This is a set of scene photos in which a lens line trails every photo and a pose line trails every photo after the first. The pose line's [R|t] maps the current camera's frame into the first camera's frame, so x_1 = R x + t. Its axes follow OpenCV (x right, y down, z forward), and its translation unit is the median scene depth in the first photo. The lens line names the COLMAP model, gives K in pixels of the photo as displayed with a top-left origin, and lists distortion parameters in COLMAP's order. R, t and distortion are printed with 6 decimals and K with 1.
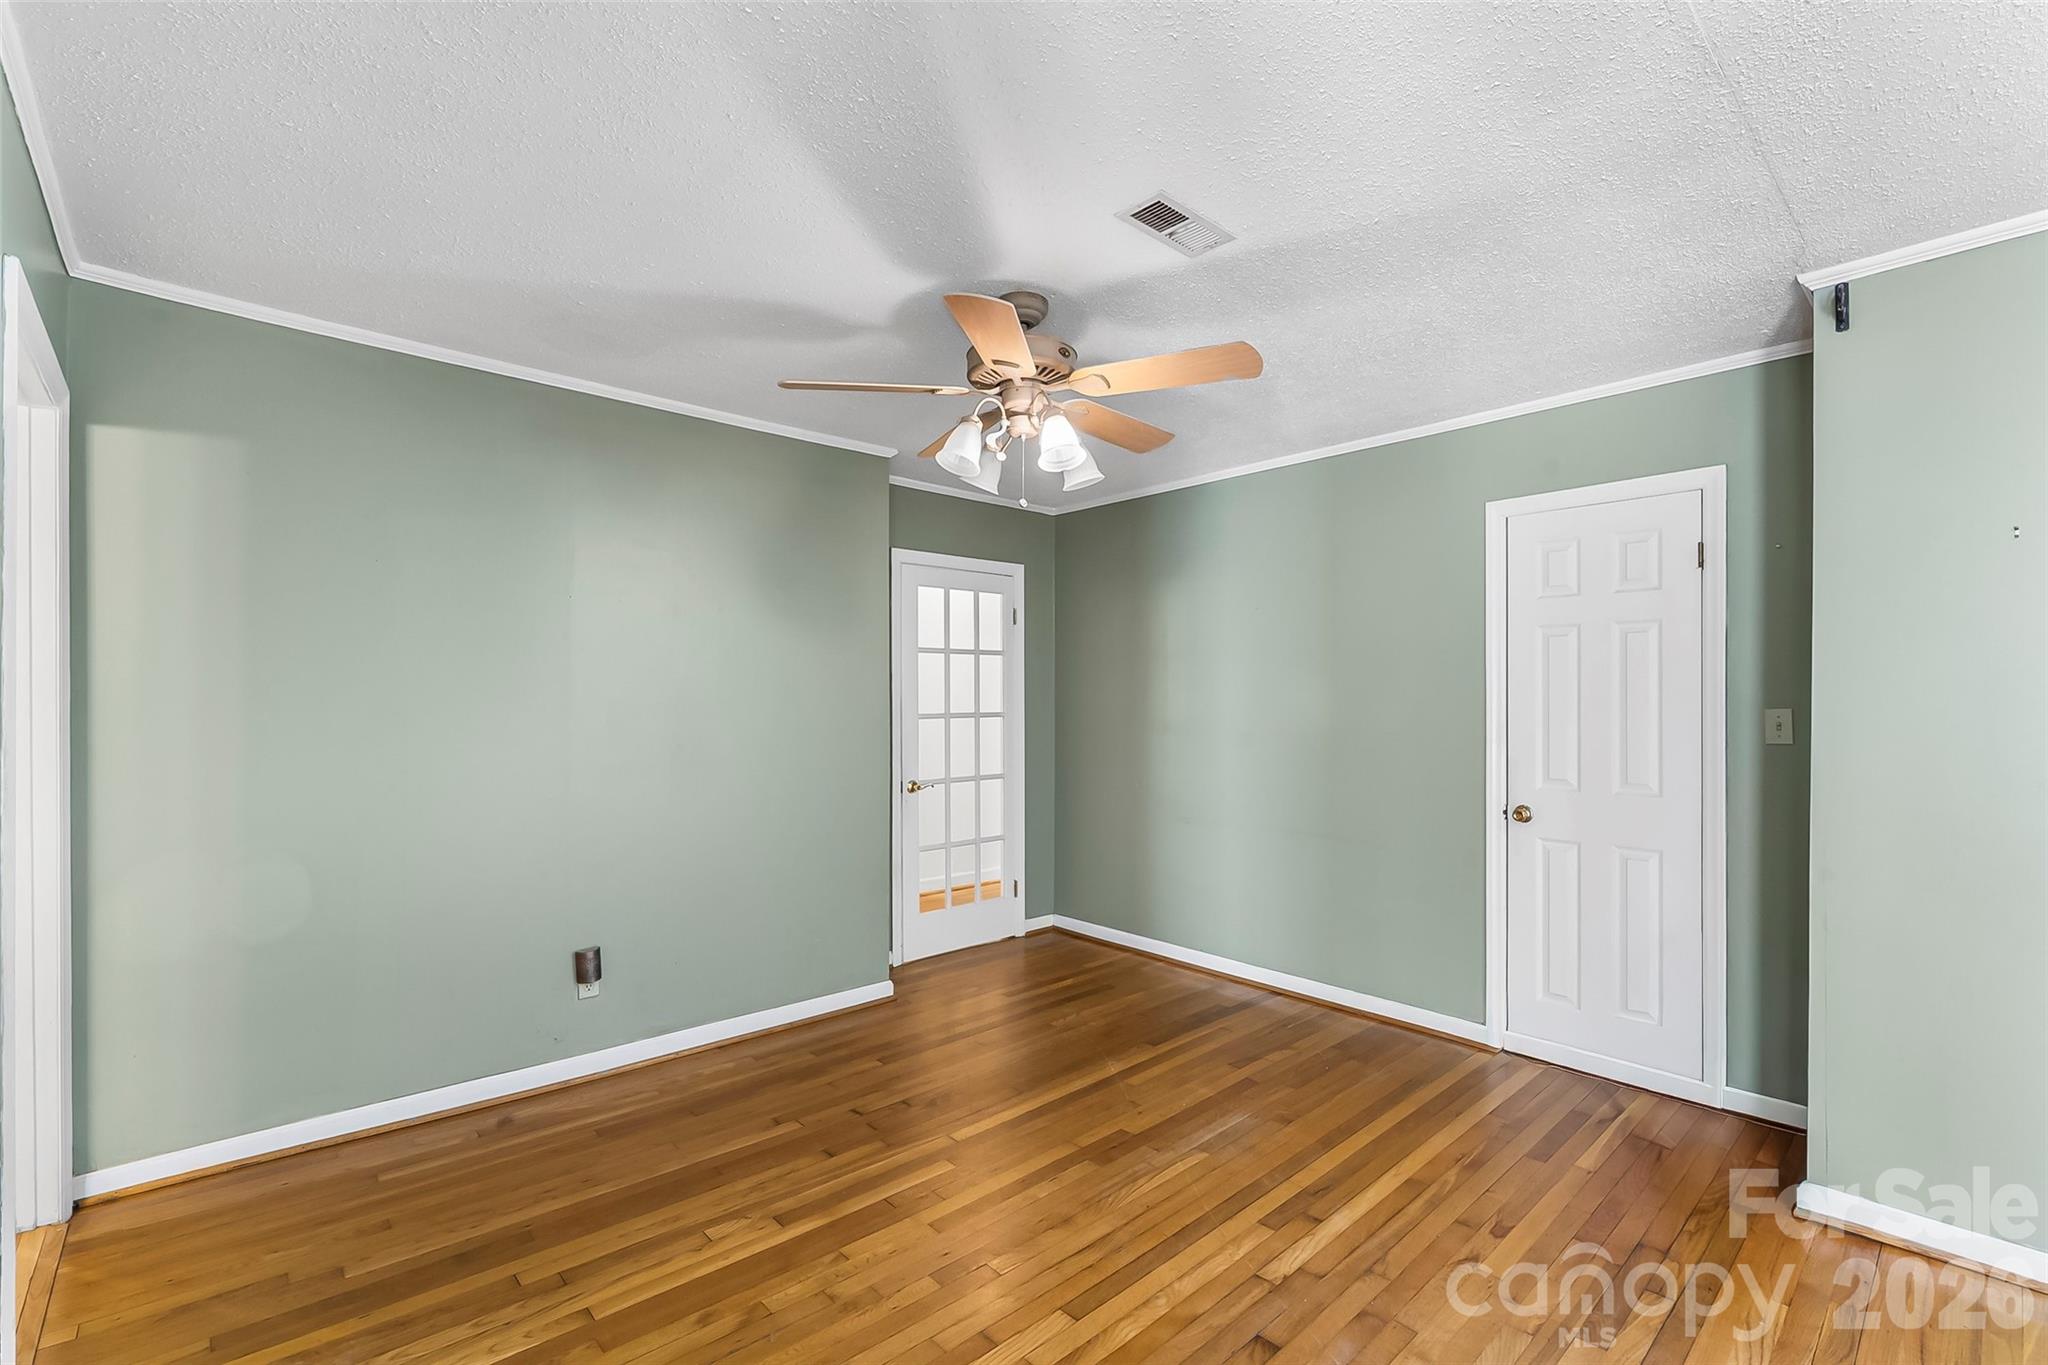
lens RADIAL K [[920.0, 0, 1022.7], [0, 920.0, 689.5], [0, 0, 1]] dist [0.000106, 0.000276]
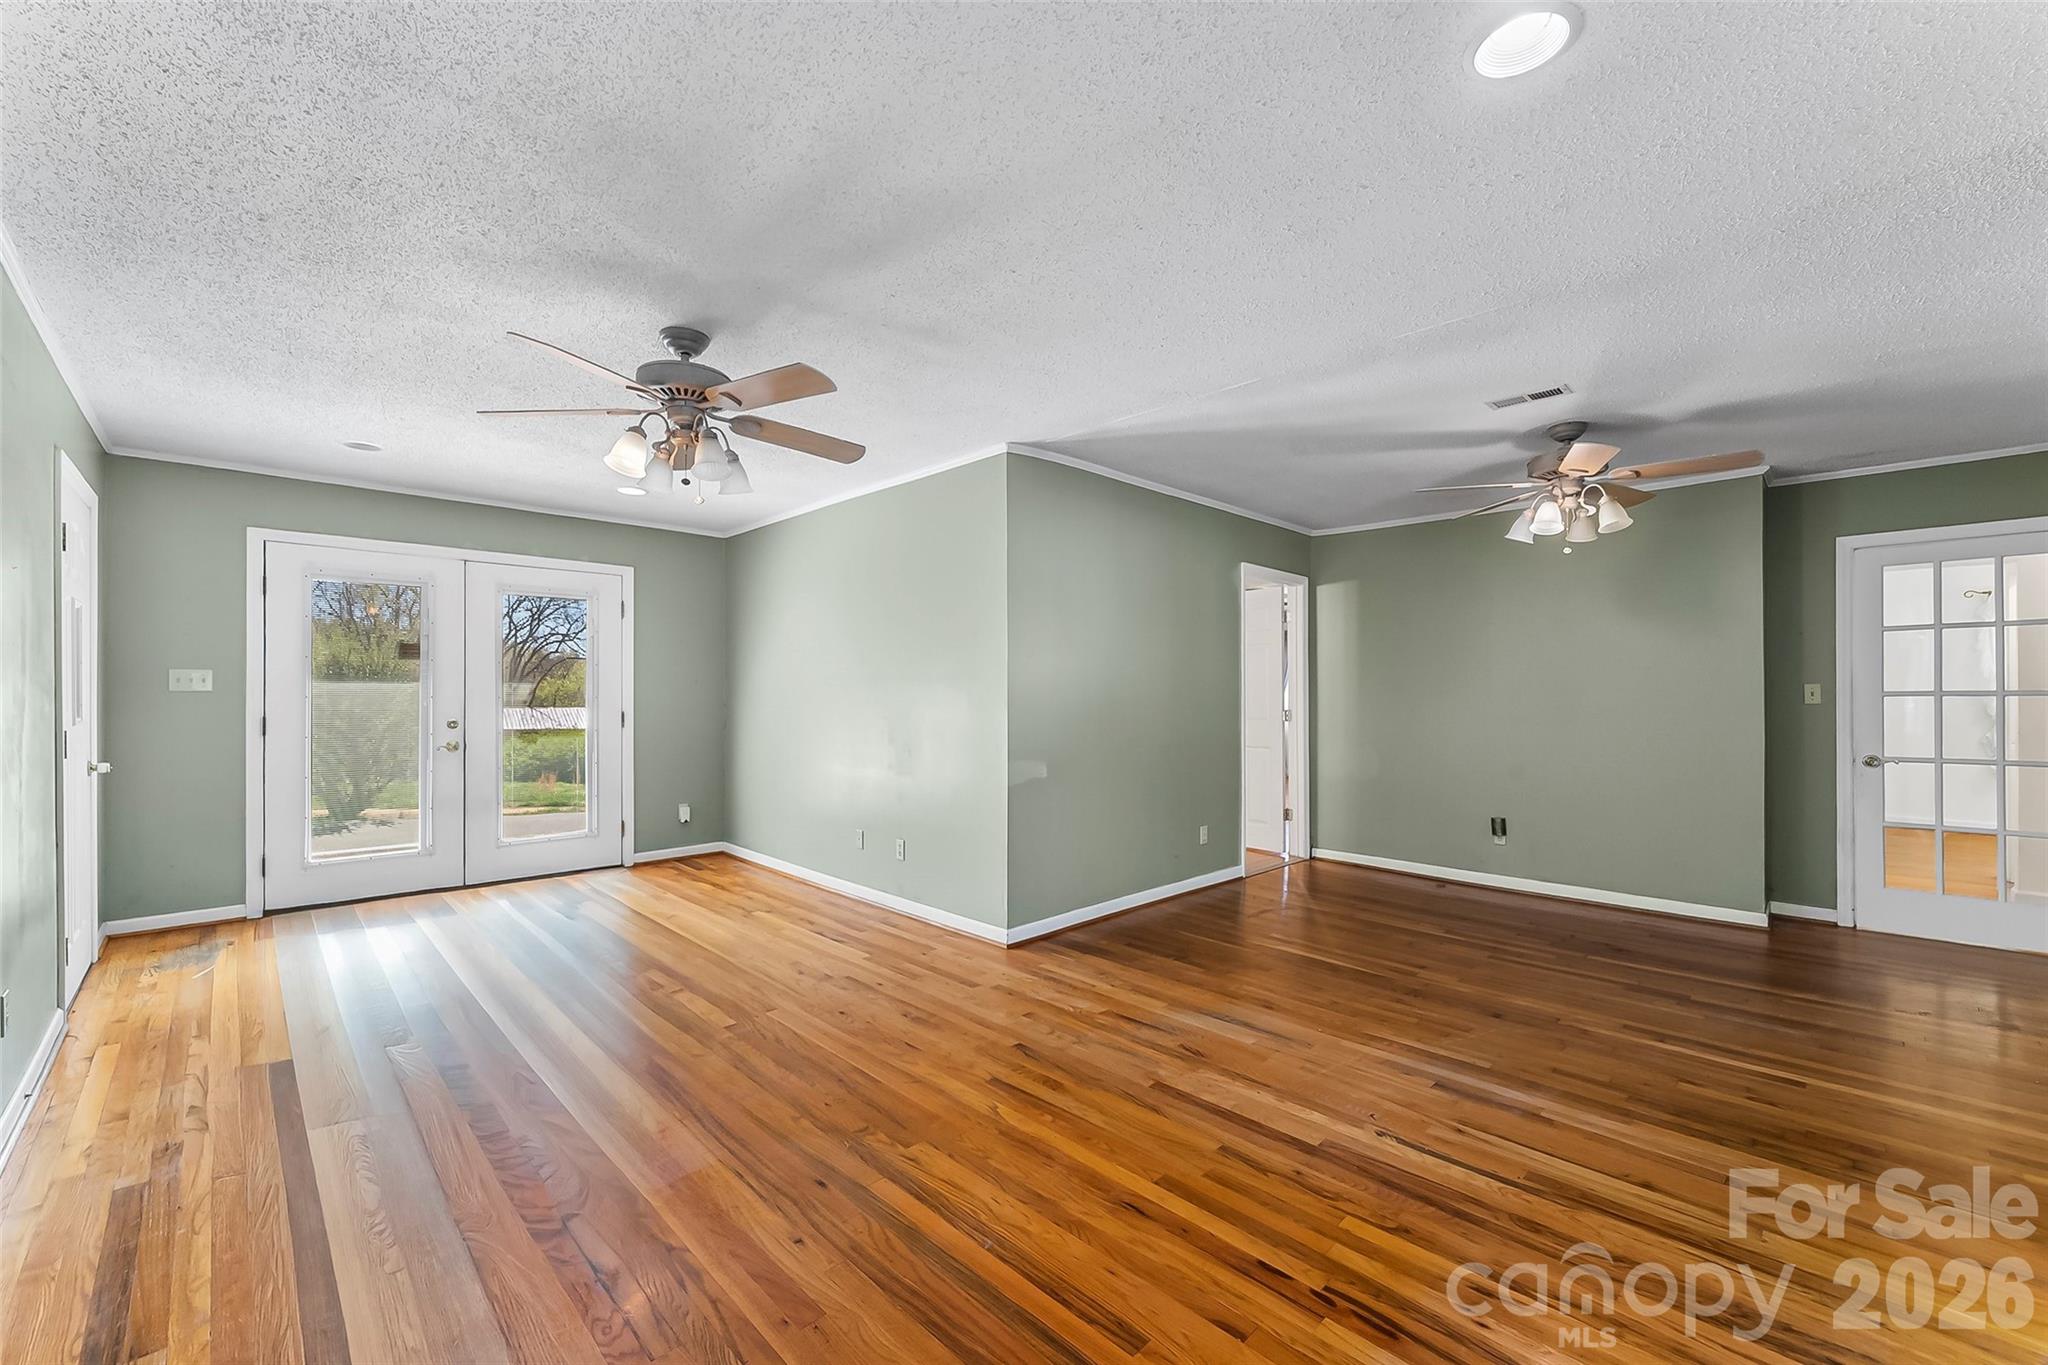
lens RADIAL K [[872.8, 0, 1025.6], [0, 872.8, 690.2], [0, 0, 1]] dist [0.000245, 0.000011]
pose [[0.049367, -0.006051, -0.998762, 1.231762], [0.013412, 0.999896, -0.005395, 0.024559], [0.998691, -0.013129, 0.049443, -0.025768]]
